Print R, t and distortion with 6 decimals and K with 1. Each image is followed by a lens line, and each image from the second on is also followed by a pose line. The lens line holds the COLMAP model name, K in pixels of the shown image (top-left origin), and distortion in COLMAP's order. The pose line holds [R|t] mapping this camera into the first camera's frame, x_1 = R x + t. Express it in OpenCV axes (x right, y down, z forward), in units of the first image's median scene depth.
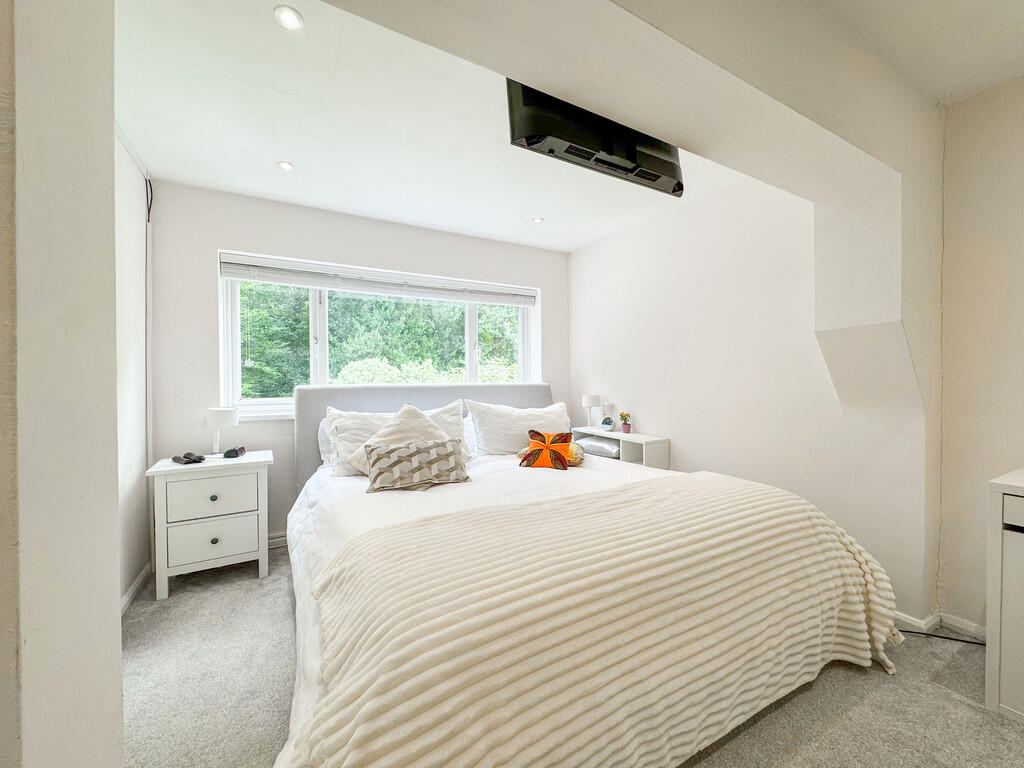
lens RADIAL K [[408.1, 0, 511.6], [0, 408.1, 383.7], [0, 0, 1]] dist [-0.002731, 0.000502]
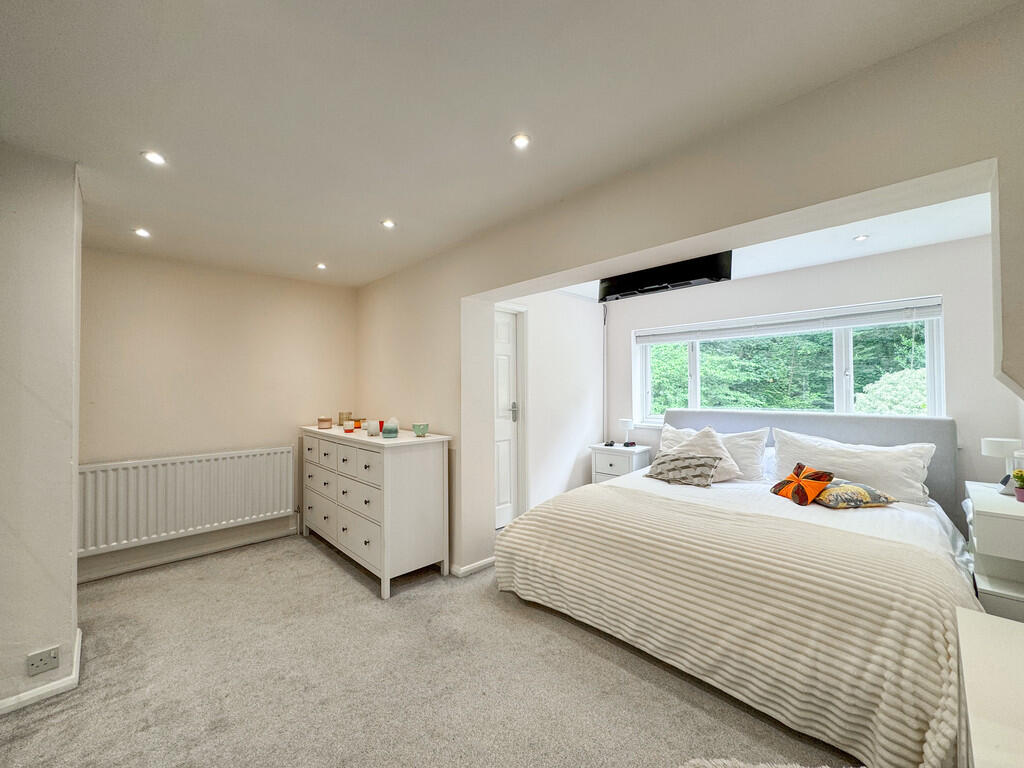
lens RADIAL K [[408.1, 0, 511.6], [0, 408.1, 383.7], [0, 0, 1]] dist [-0.002731, 0.000502]
pose [[0.260722, -0.006778, -0.965390, 1.300900], [-0.005184, 0.999951, -0.008421, -0.114810], [0.965400, 0.007200, 0.260674, 0.030164]]
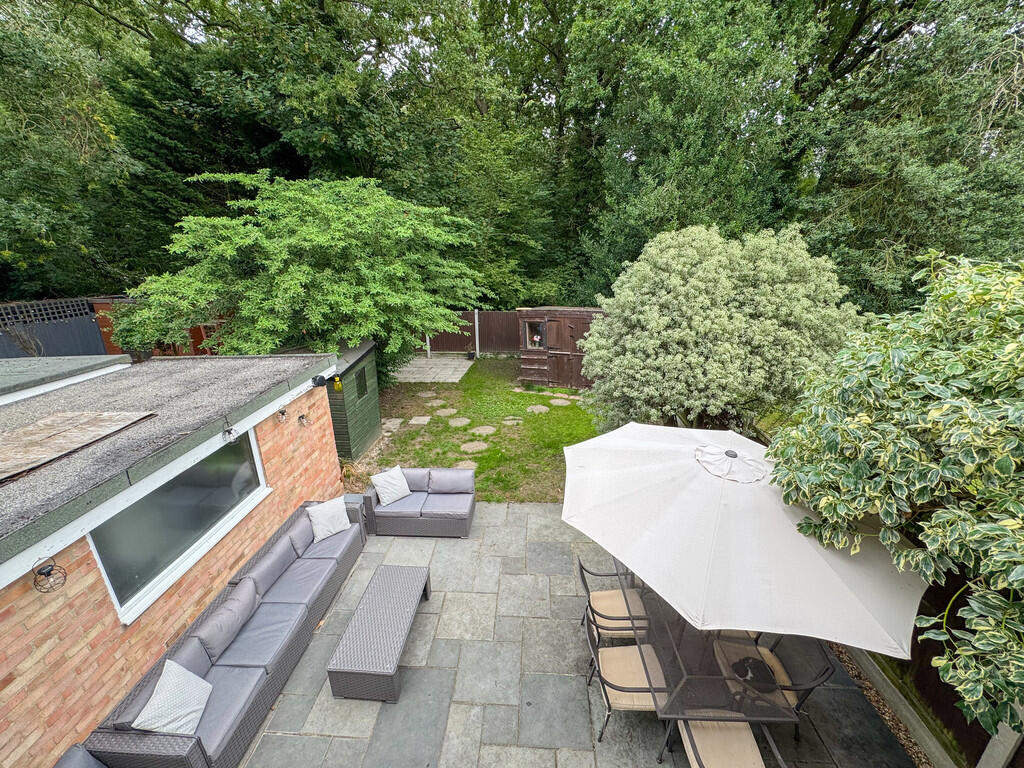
lens RADIAL K [[408.1, 0, 511.6], [0, 408.1, 383.7], [0, 0, 1]] dist [-0.002731, 0.000502]
pose [[0.845685, 0.157494, -0.509913, -1.286637], [0.005878, 0.952657, 0.303990, -0.134282], [0.533649, -0.260077, 0.804723, 1.680043]]
